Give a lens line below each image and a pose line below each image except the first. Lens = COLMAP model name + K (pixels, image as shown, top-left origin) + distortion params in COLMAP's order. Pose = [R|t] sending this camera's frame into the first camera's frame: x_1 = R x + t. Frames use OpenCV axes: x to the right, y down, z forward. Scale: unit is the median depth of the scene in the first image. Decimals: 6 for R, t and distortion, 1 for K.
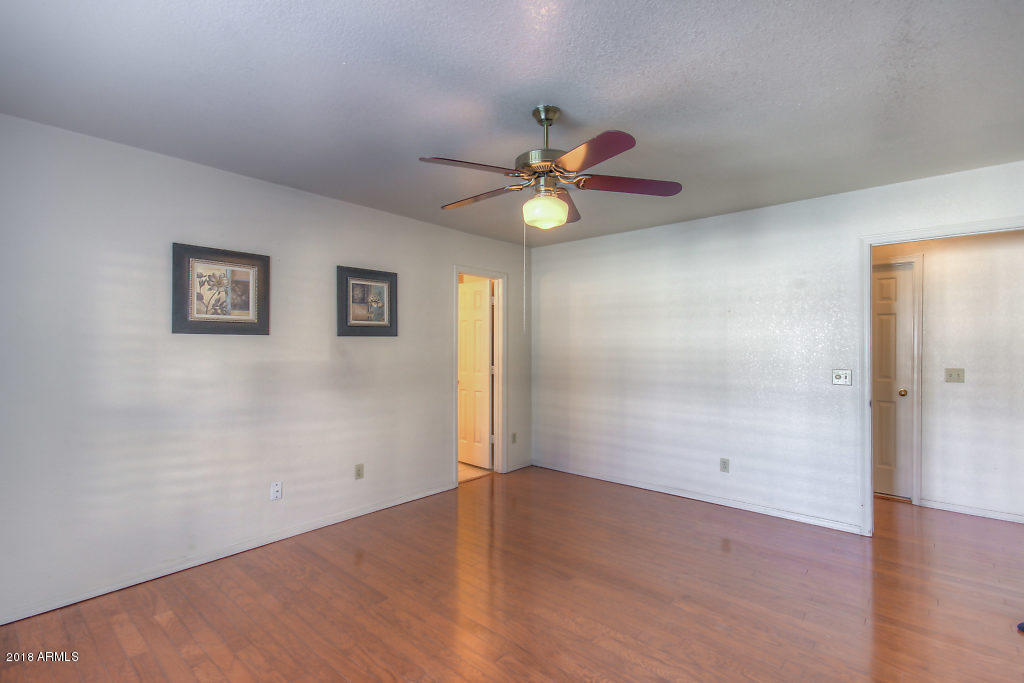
lens RADIAL K [[470.2, 0, 512.0], [0, 470.2, 341.5], [0, 0, 1]] dist [0.018262, -0.000402]
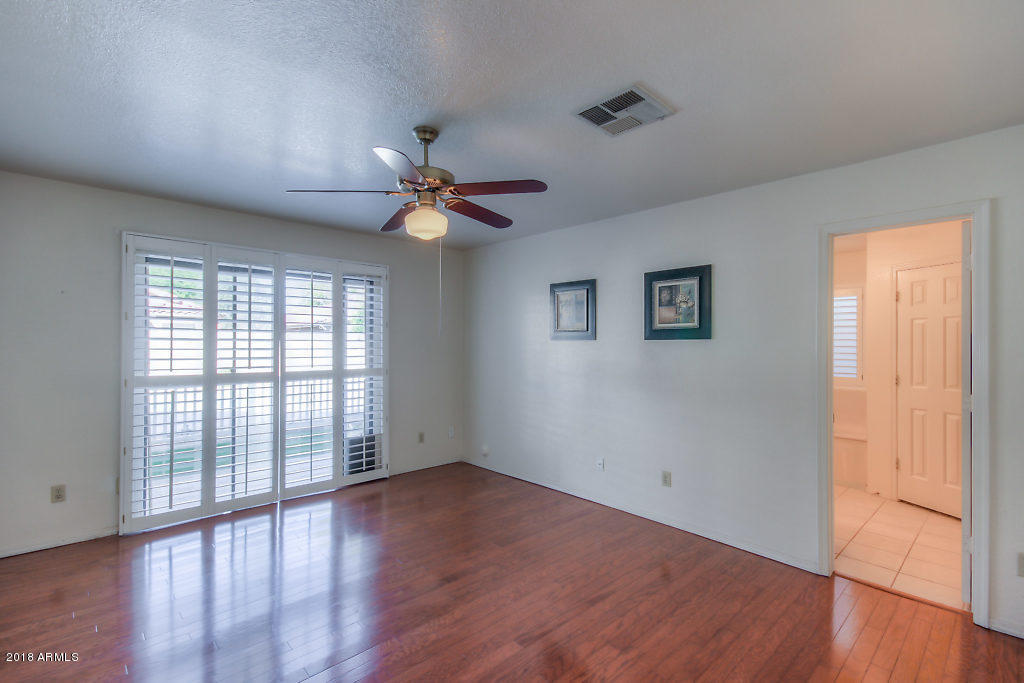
lens RADIAL K [[470.2, 0, 512.0], [0, 470.2, 341.5], [0, 0, 1]] dist [0.018262, -0.000402]
pose [[-0.073877, -0.008854, -0.997228, 0.678085], [-0.011447, 0.999902, -0.008029, 0.004581], [0.997202, 0.010822, -0.073971, 0.757710]]
